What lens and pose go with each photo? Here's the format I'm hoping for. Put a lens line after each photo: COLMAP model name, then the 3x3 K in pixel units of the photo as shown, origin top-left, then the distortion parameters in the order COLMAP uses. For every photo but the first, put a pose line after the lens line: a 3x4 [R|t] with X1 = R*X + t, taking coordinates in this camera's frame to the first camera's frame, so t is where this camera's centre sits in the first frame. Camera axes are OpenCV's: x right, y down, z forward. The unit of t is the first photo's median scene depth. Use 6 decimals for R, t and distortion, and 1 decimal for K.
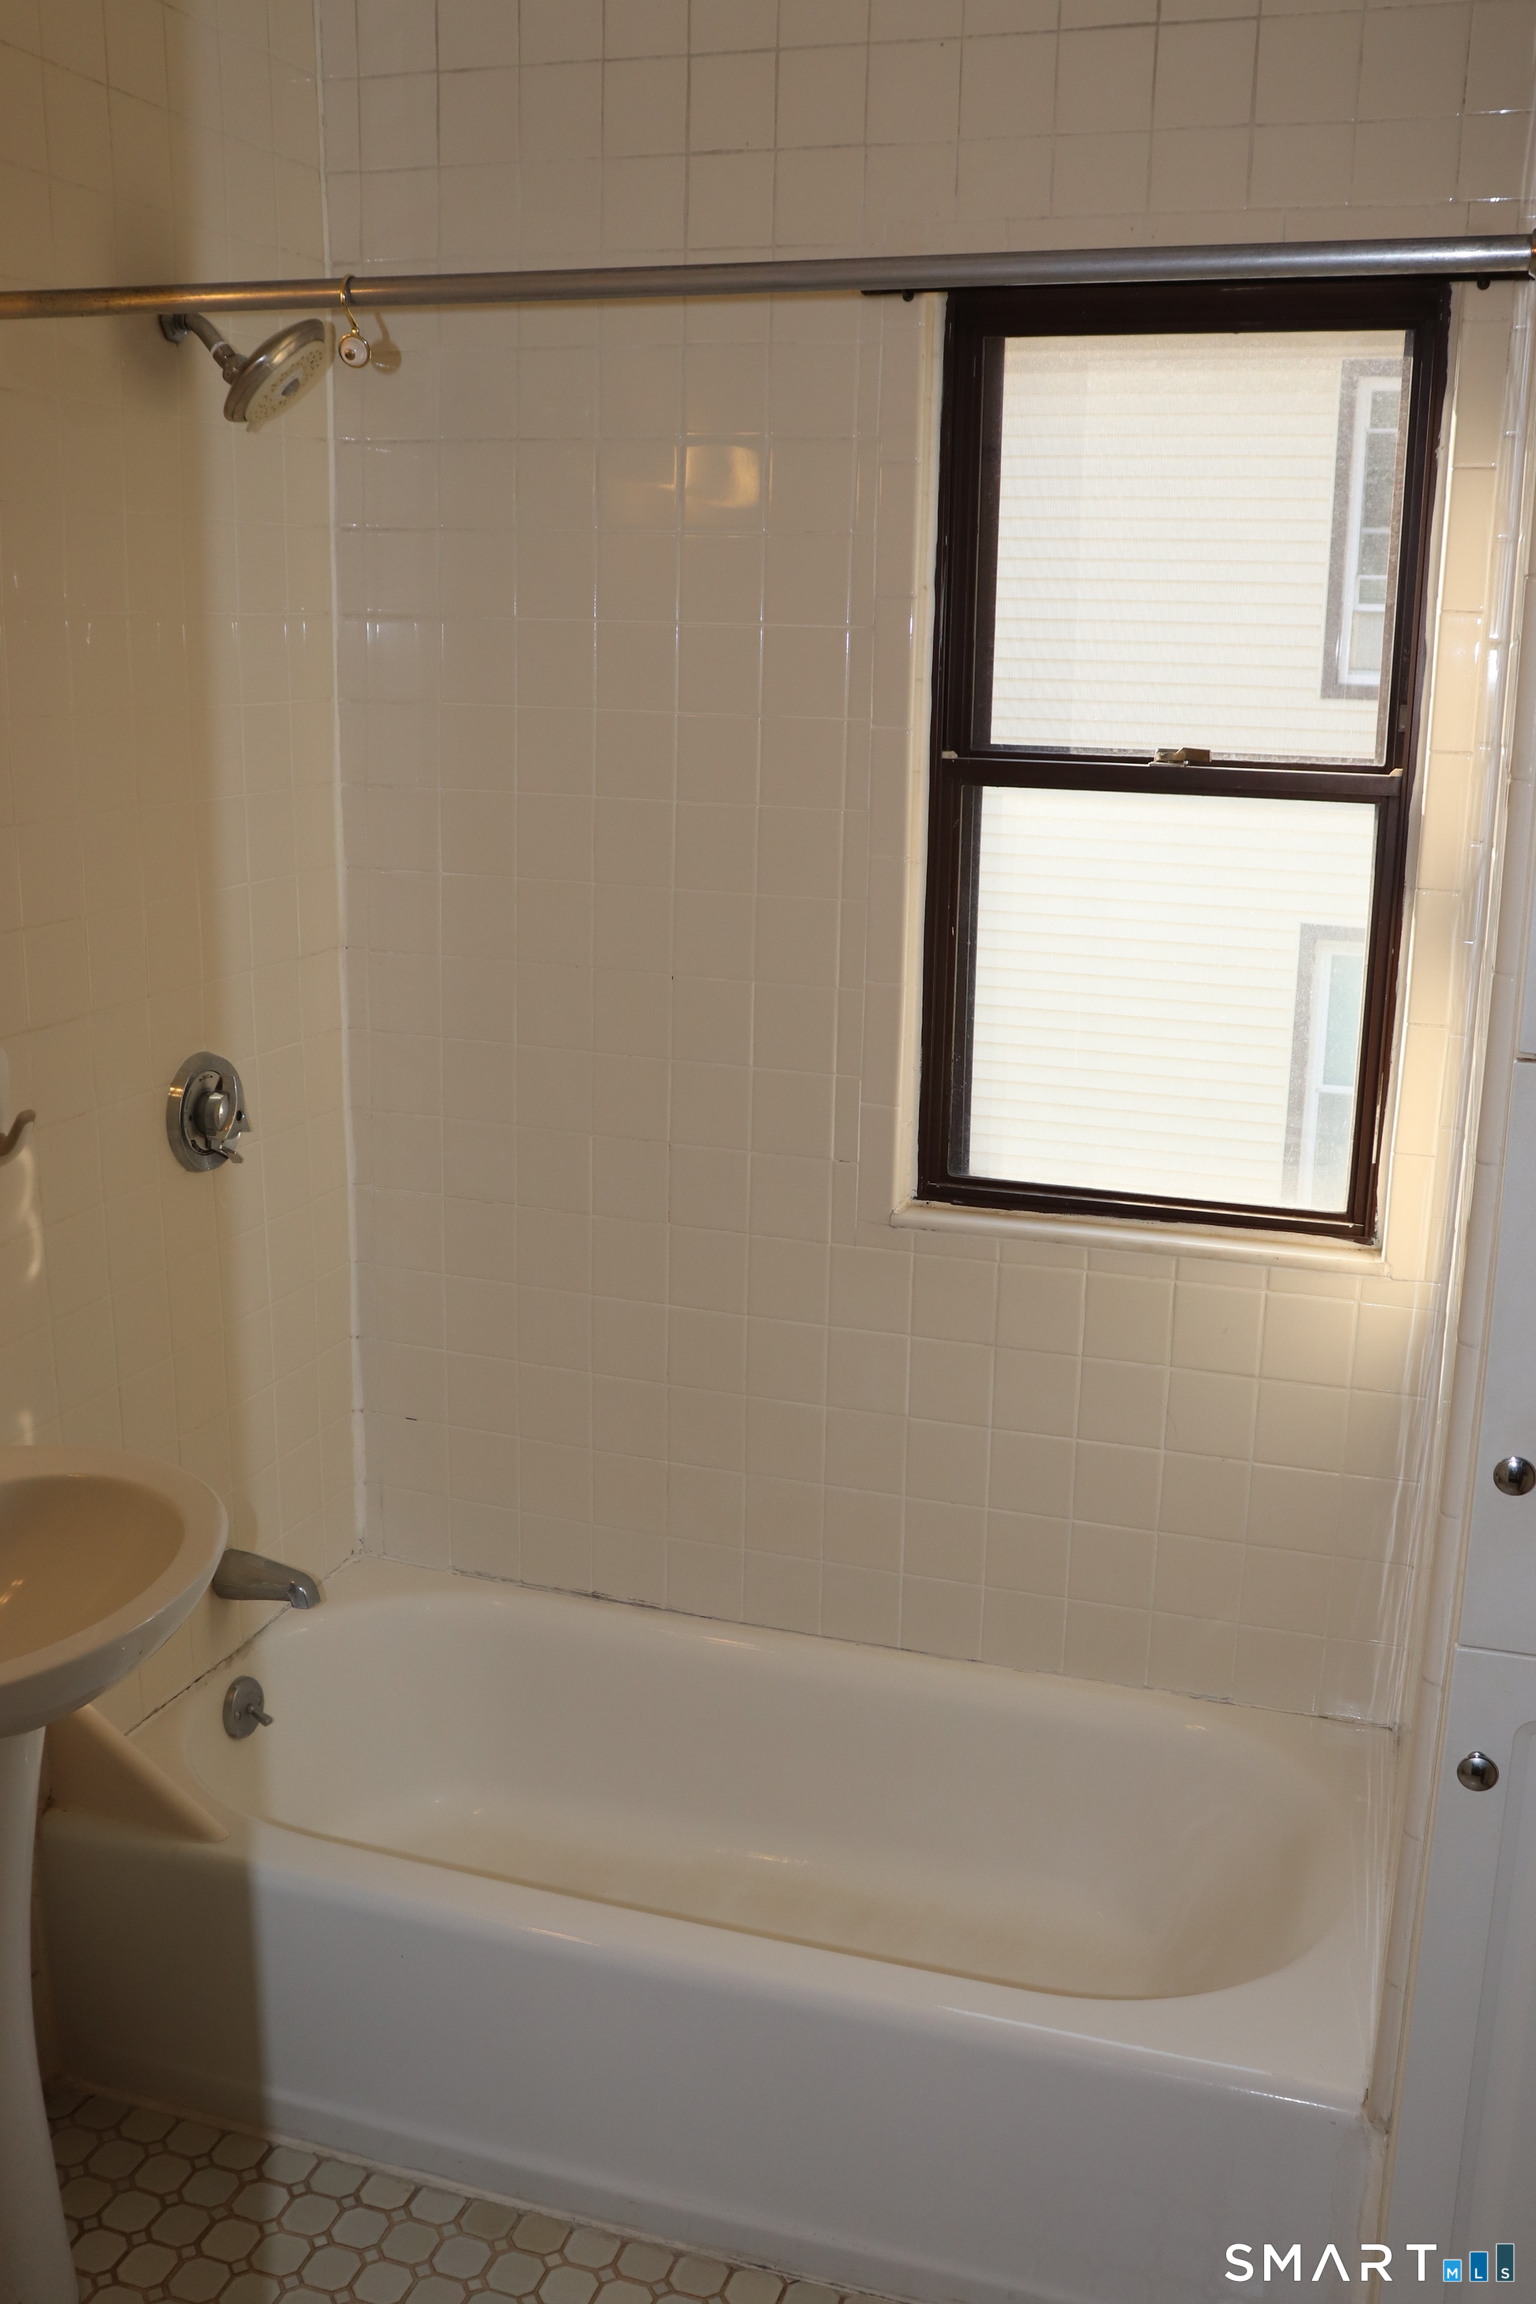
lens RADIAL K [[2123.2, 0, 771.6], [0, 2123.2, 1183.4], [0, 0, 1]] dist [-0.121201, 0.165704]
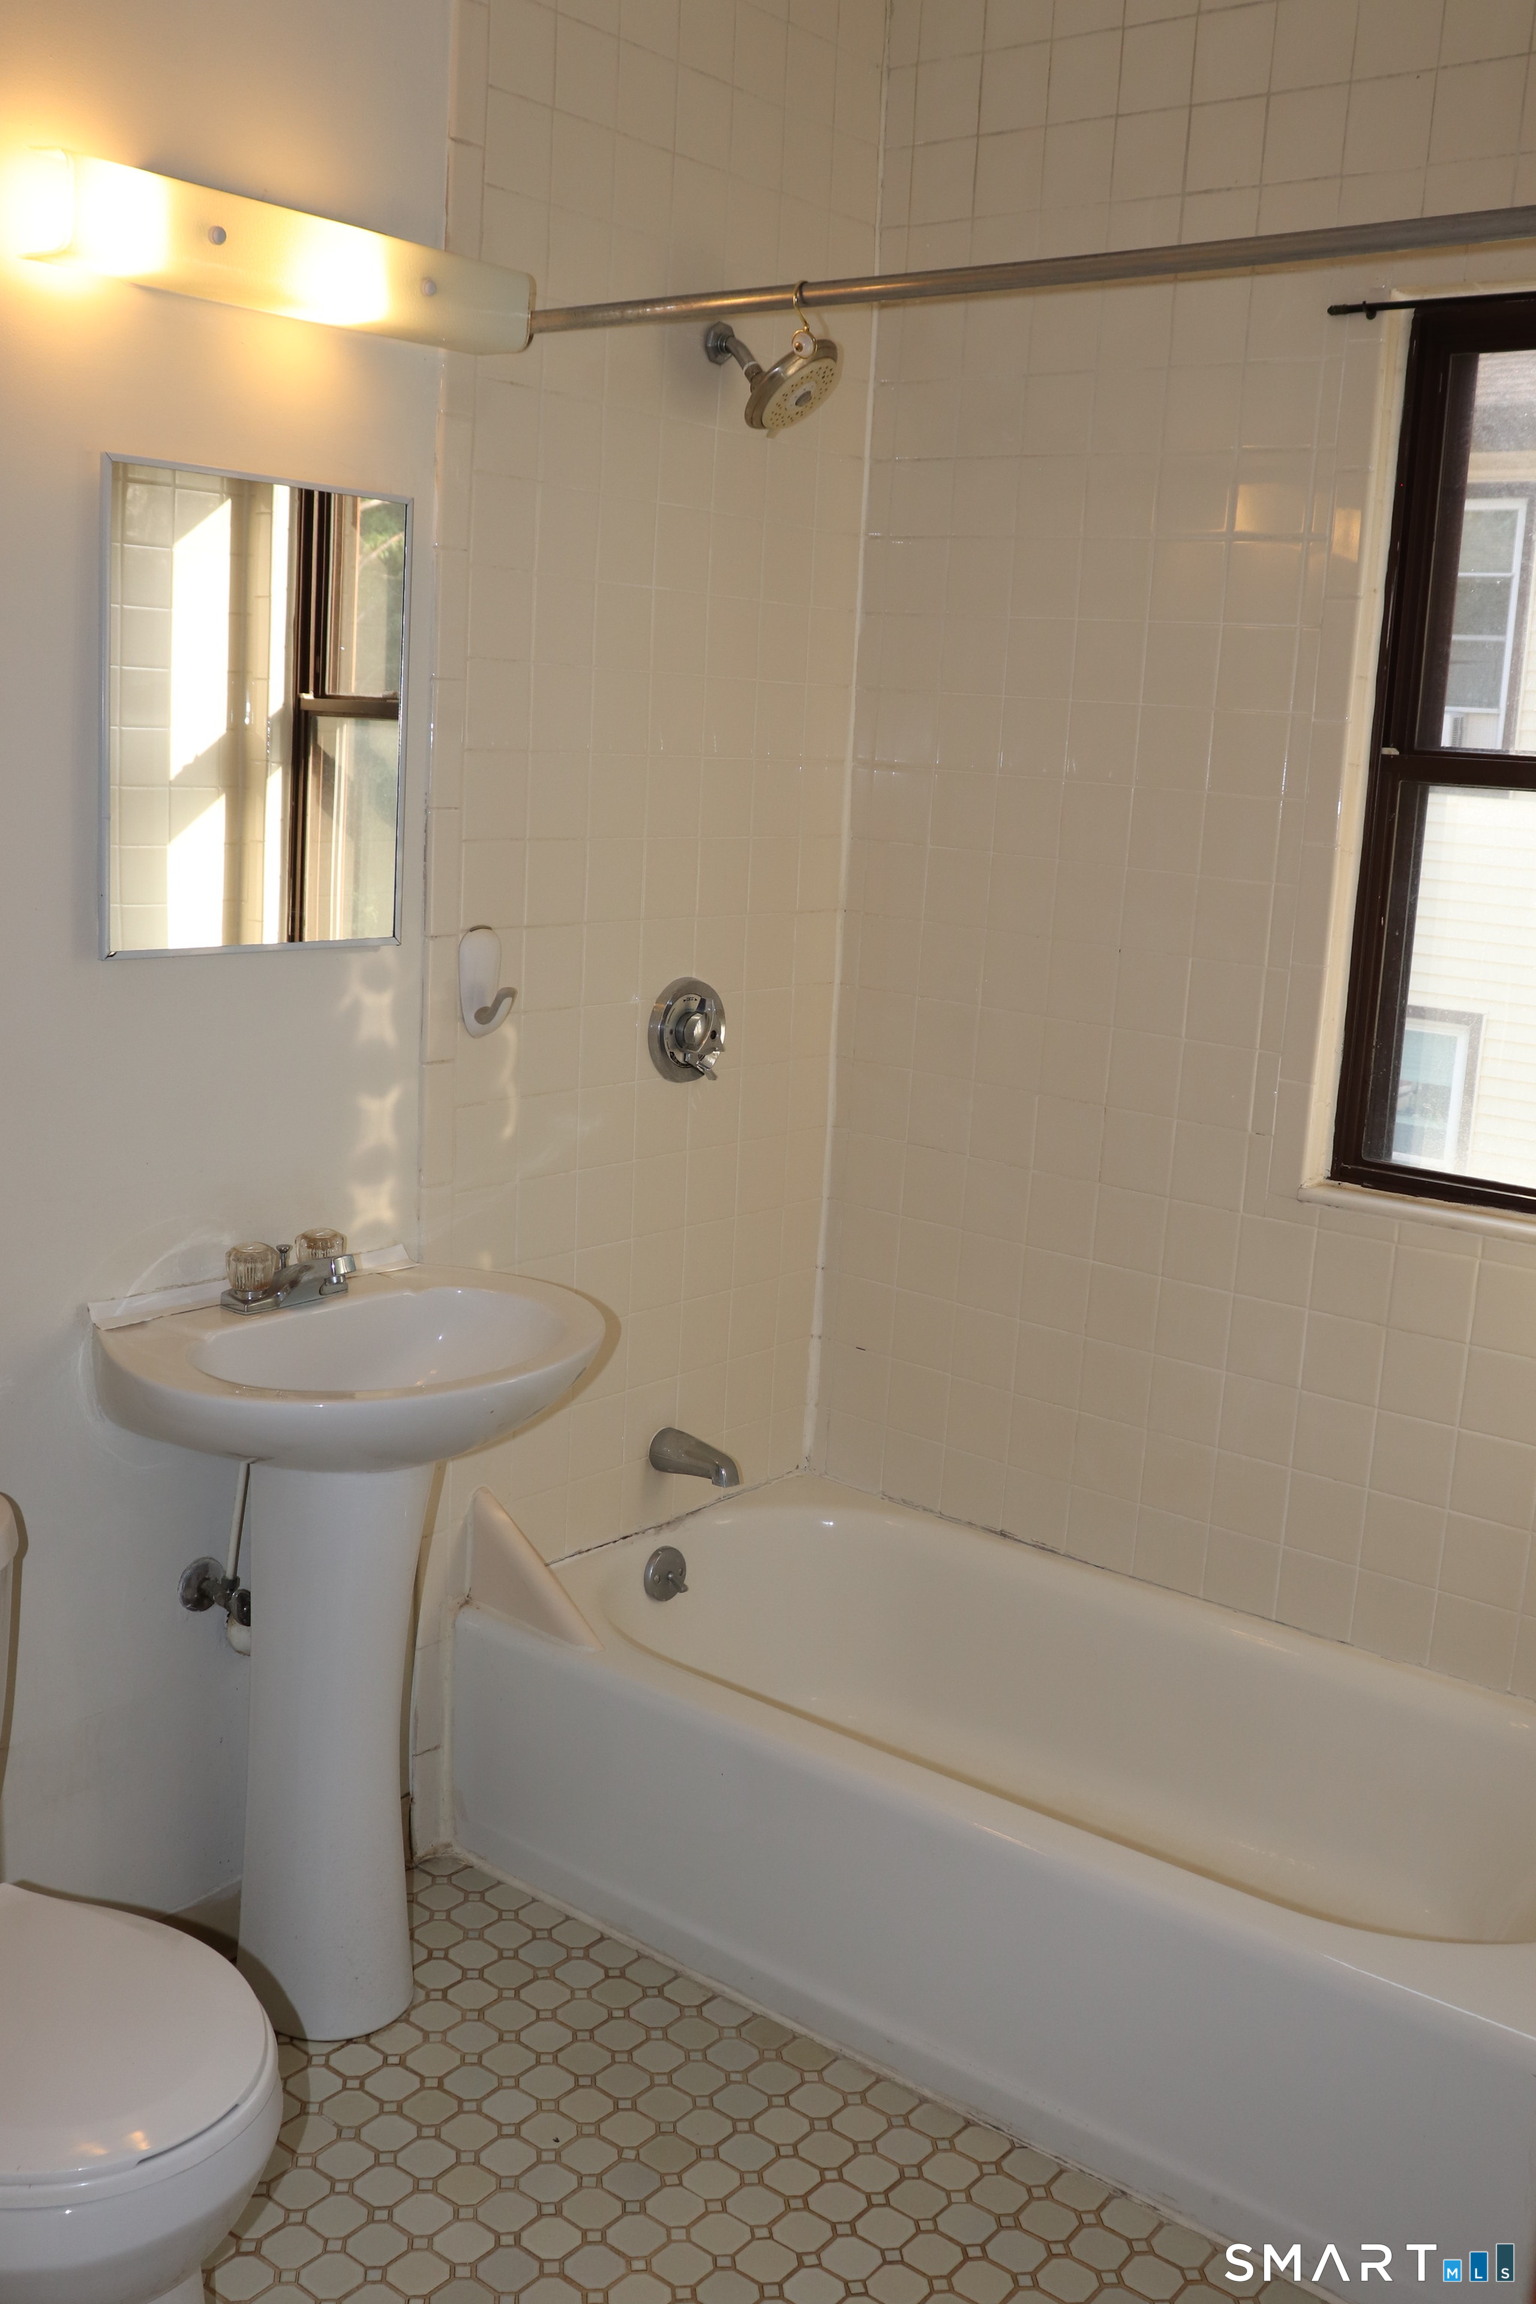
lens RADIAL K [[2115.6, 0, 768.0], [0, 2115.6, 1152.0], [0, 0, 1]] dist [-0.111677, 0.166041]
pose [[0.940206, 0.099602, -0.325719, 0.154741], [-0.121653, 0.991412, -0.047992, 0.082894], [0.318141, 0.084747, 0.944248, -0.061245]]
